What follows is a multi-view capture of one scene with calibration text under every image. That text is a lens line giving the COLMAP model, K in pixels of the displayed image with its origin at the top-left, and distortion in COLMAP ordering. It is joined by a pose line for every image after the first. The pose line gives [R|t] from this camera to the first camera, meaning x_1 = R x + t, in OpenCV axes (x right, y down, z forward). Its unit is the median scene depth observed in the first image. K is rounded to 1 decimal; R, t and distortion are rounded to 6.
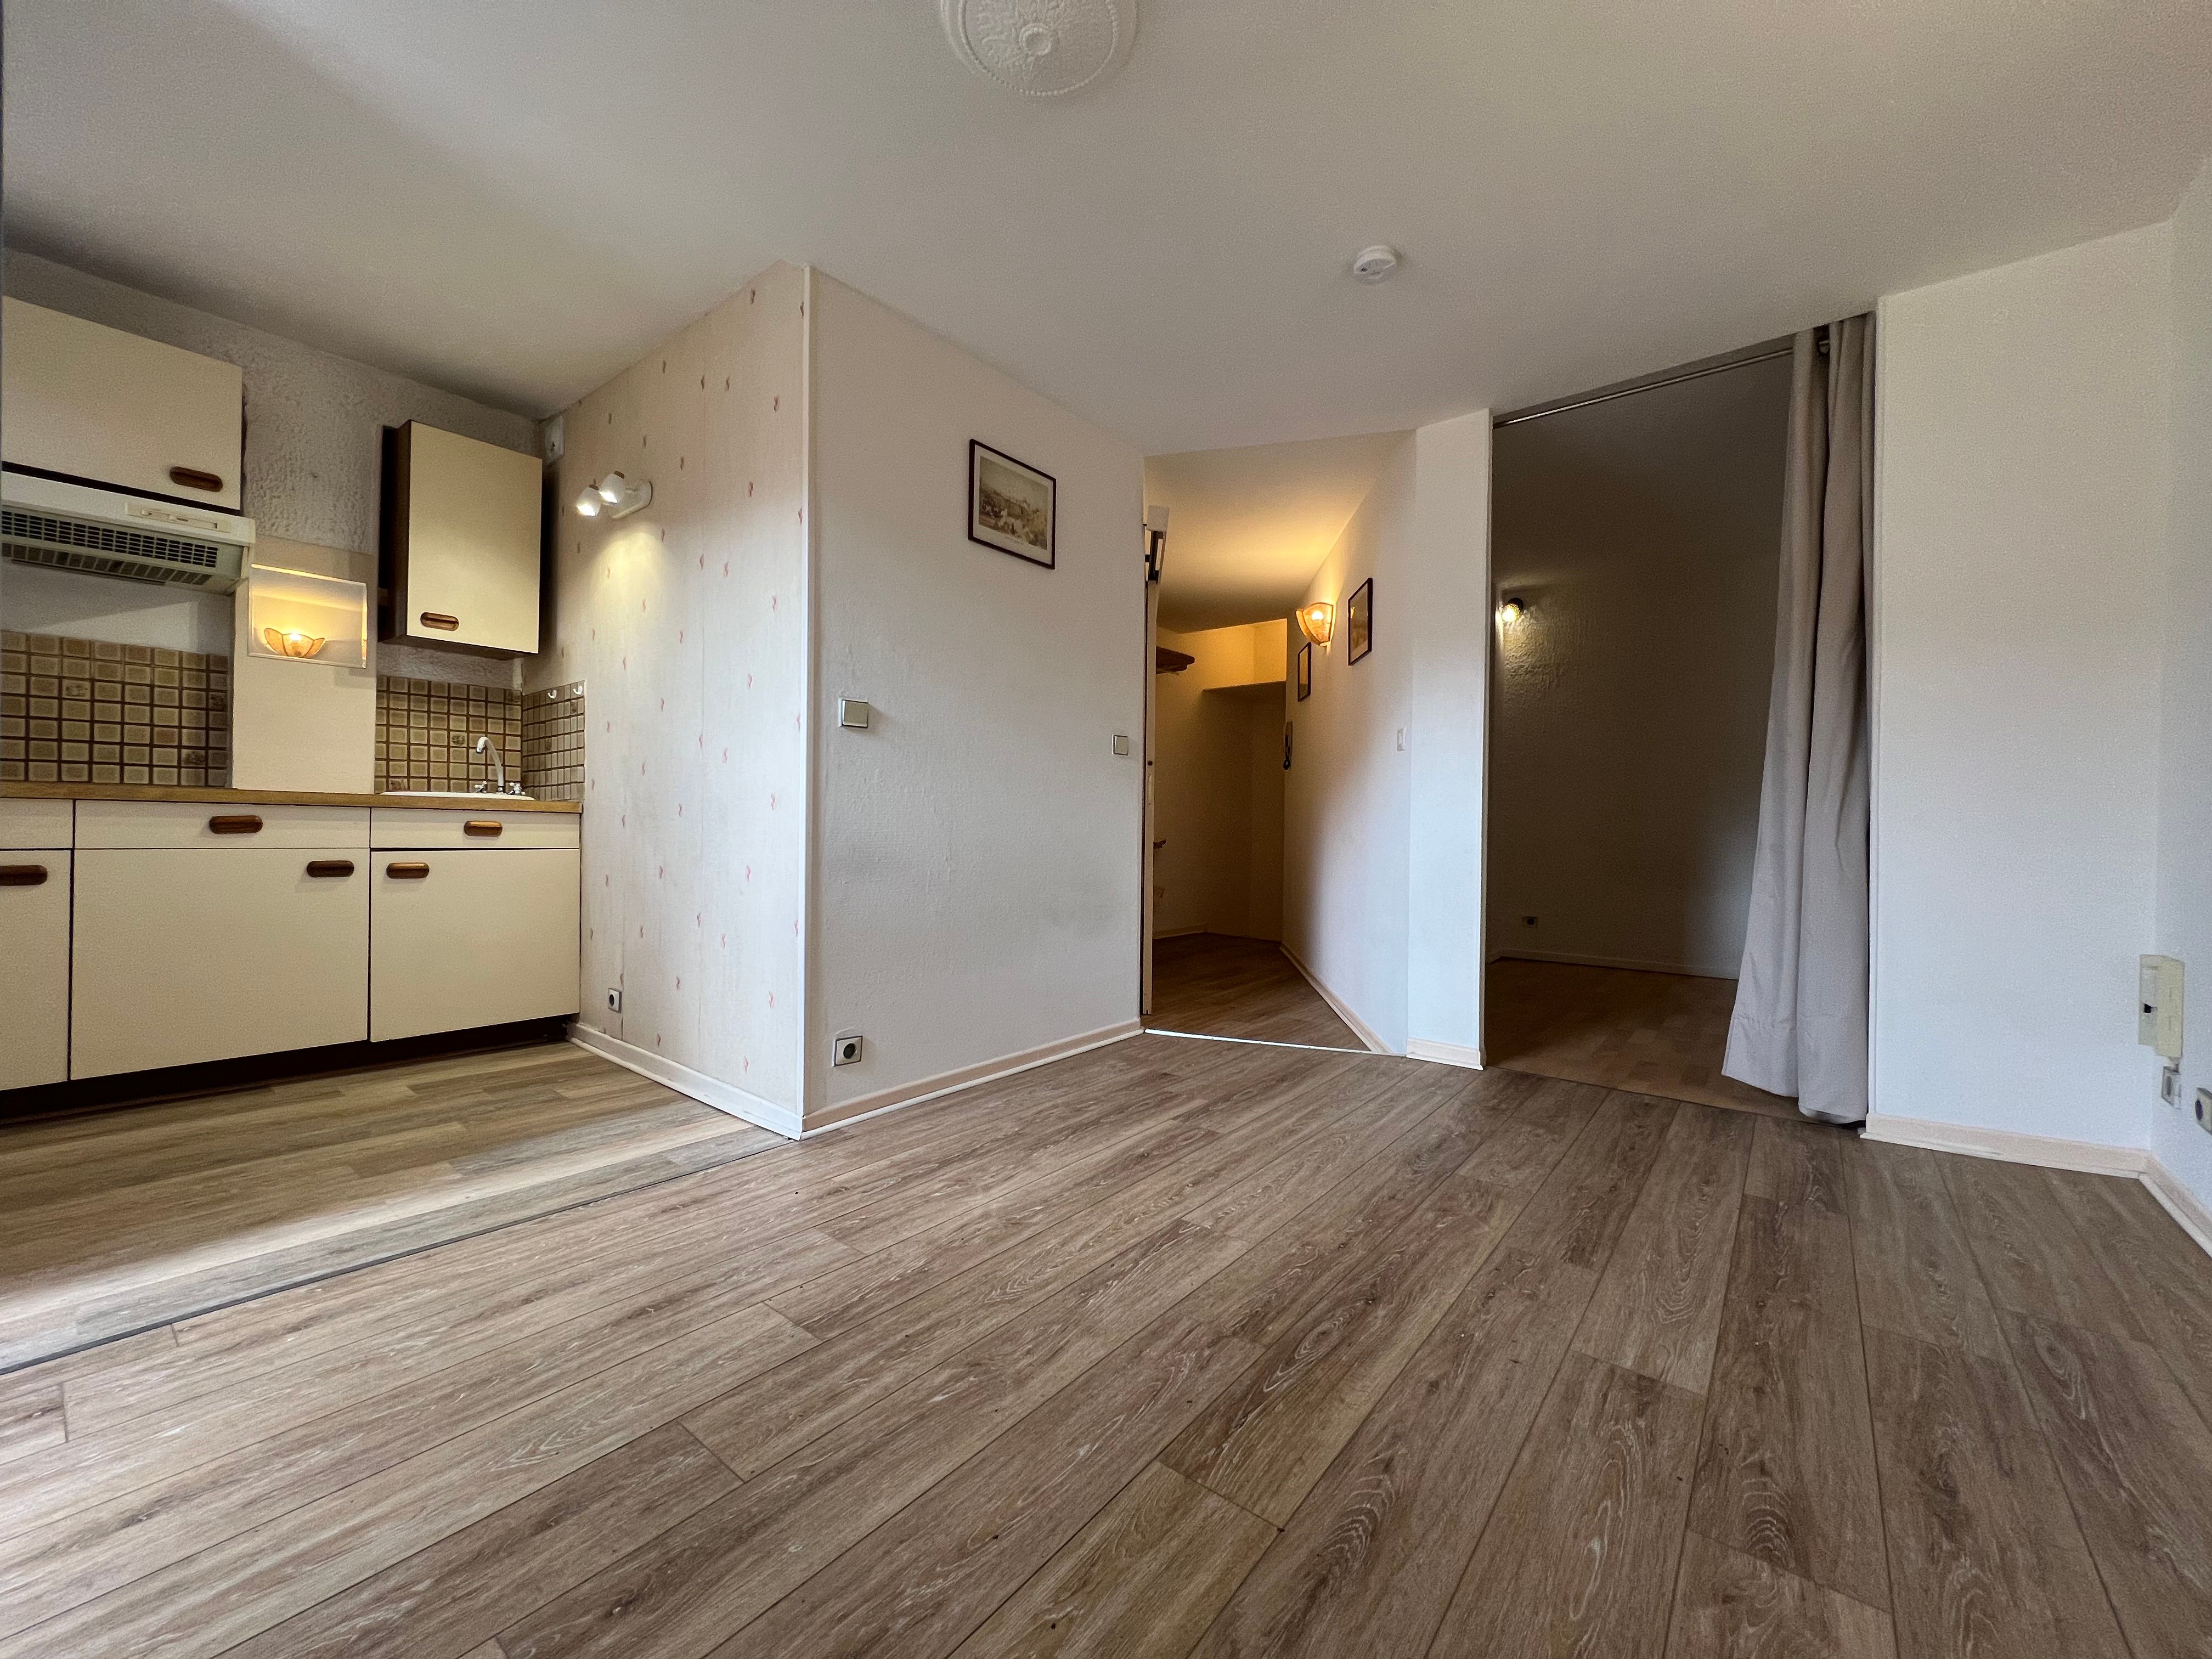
lens RADIAL K [[880.2, 0, 1106.0], [0, 880.2, 829.5], [0, 0, 1]] dist [0.006354, -0.000012]
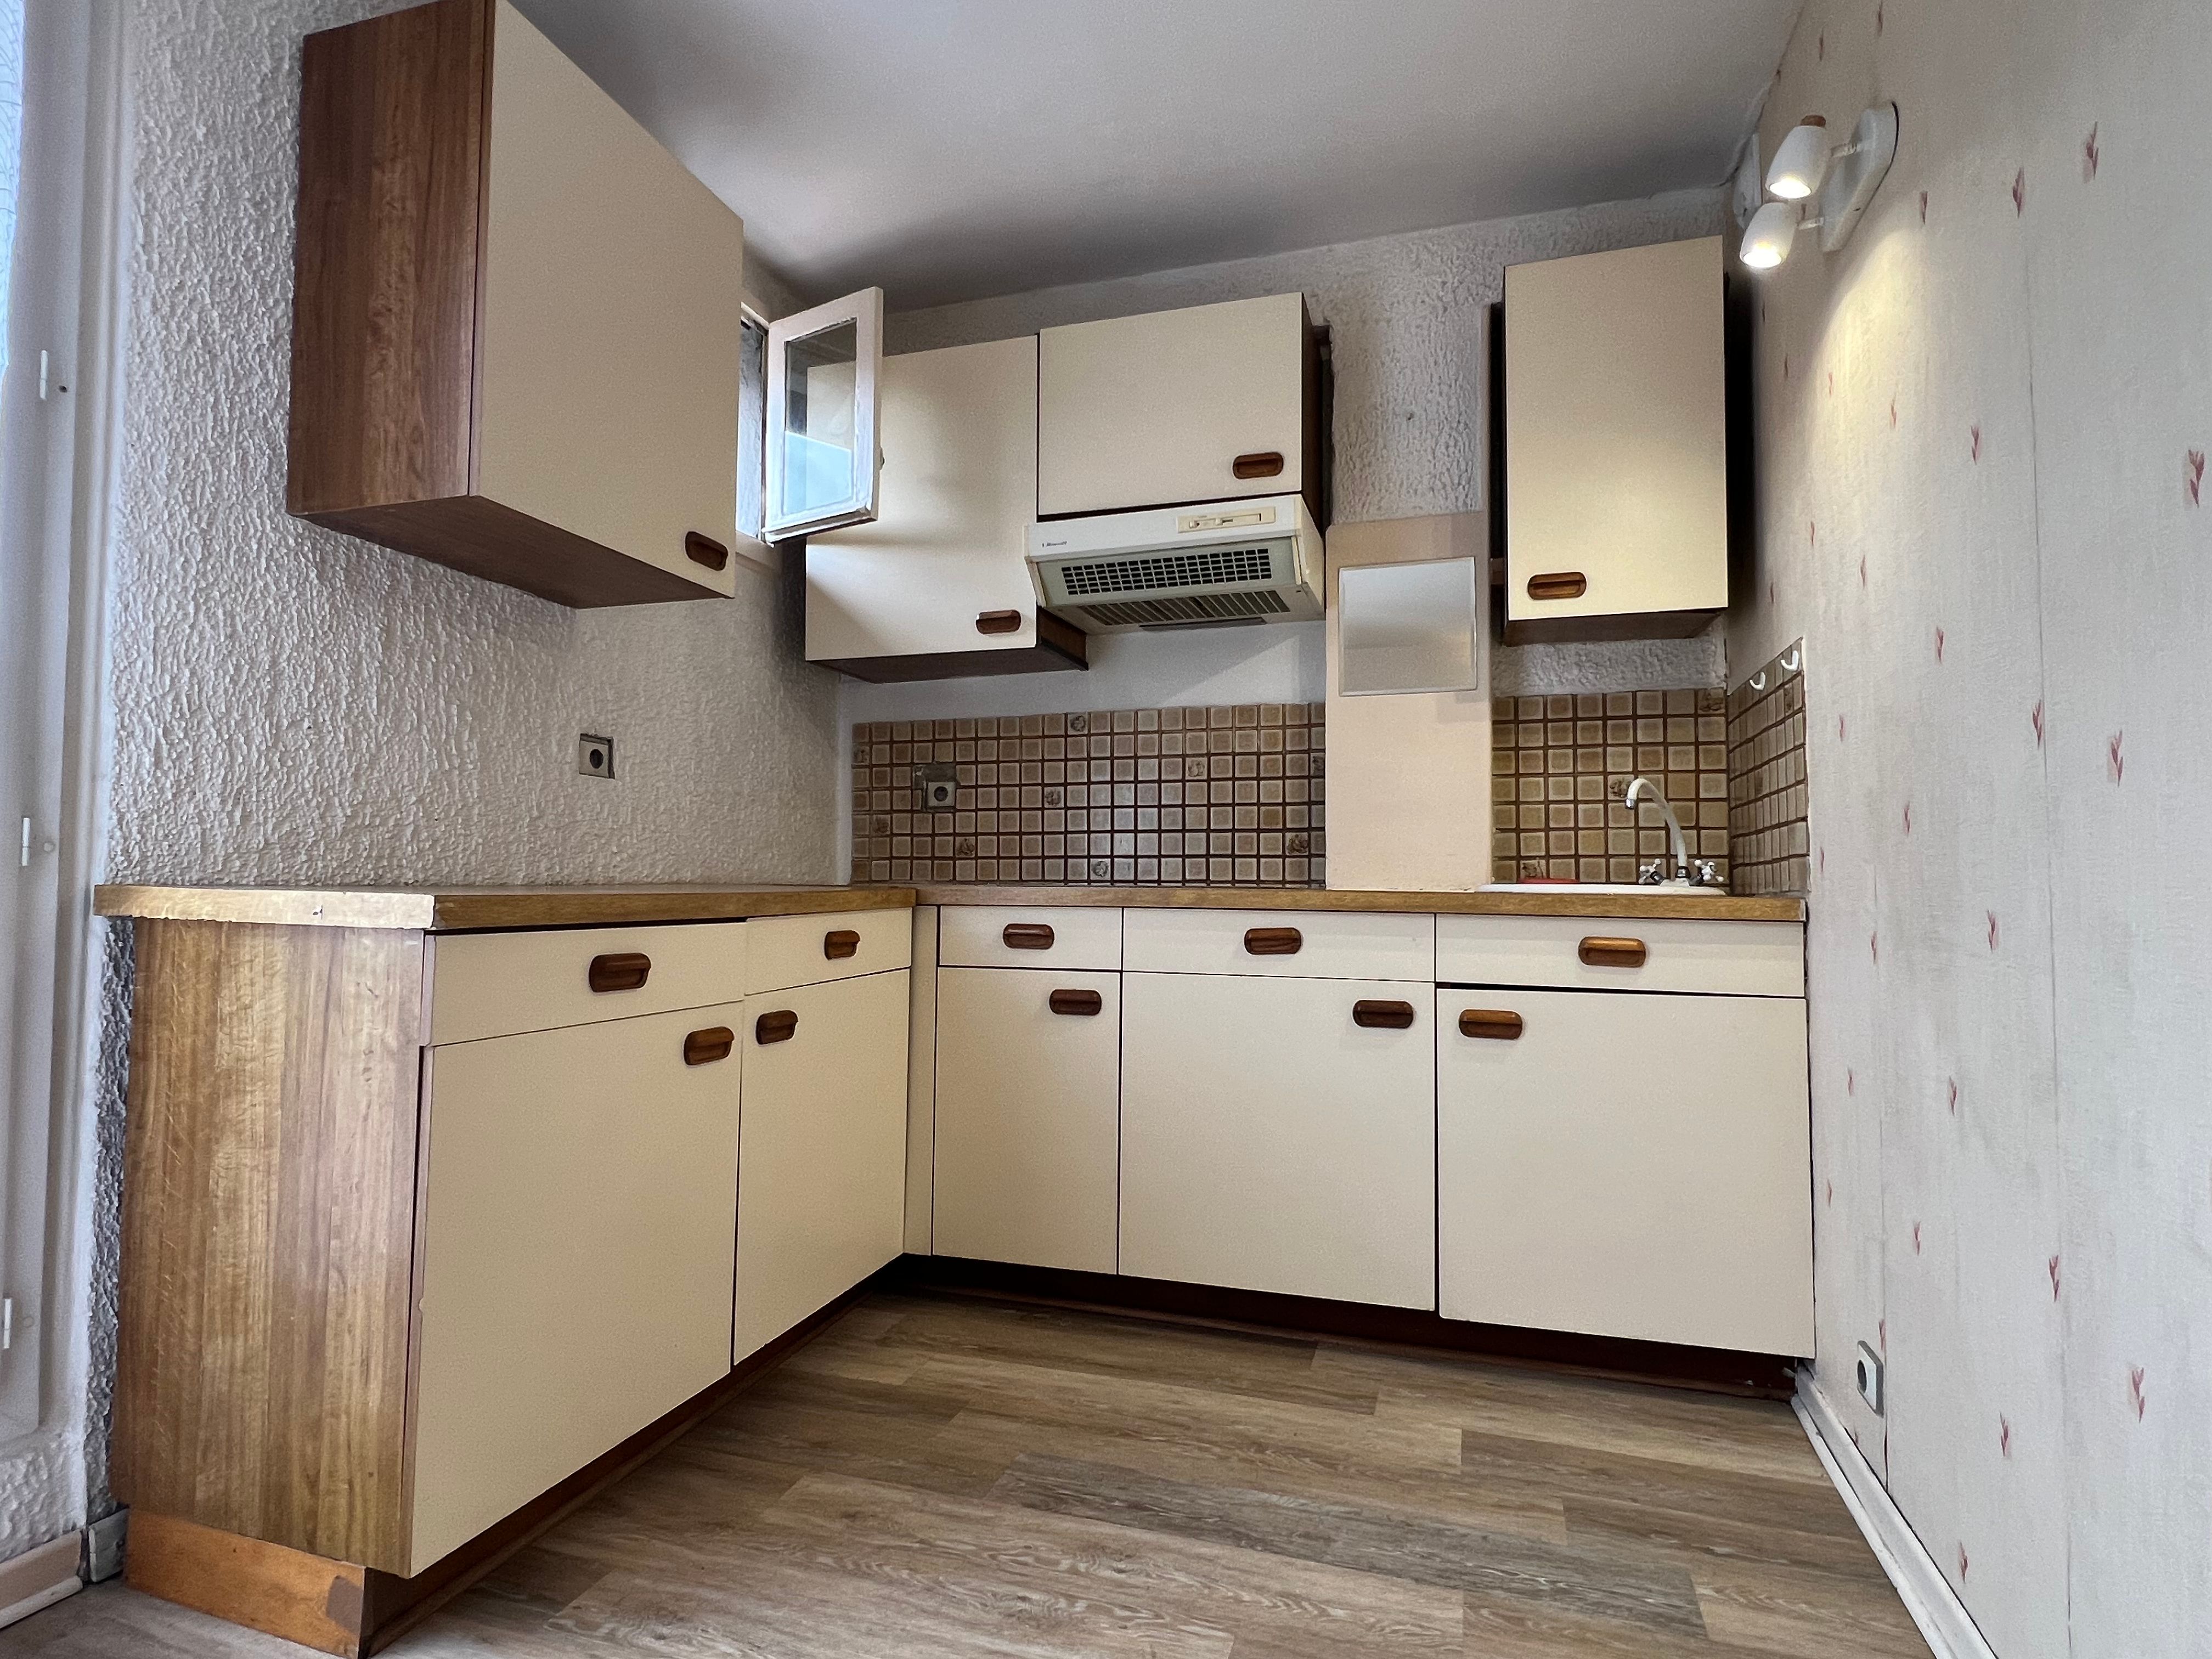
lens RADIAL K [[1164.8, 0, 1106.0], [0, 1164.8, 829.5], [0, 0, 1]] dist [-0.000614, -0.000303]
pose [[0.349962, -0.056479, -0.935060, -0.158849], [-0.005990, 0.998025, -0.062524, -0.028463], [0.936745, 0.027482, 0.348932, 0.474927]]
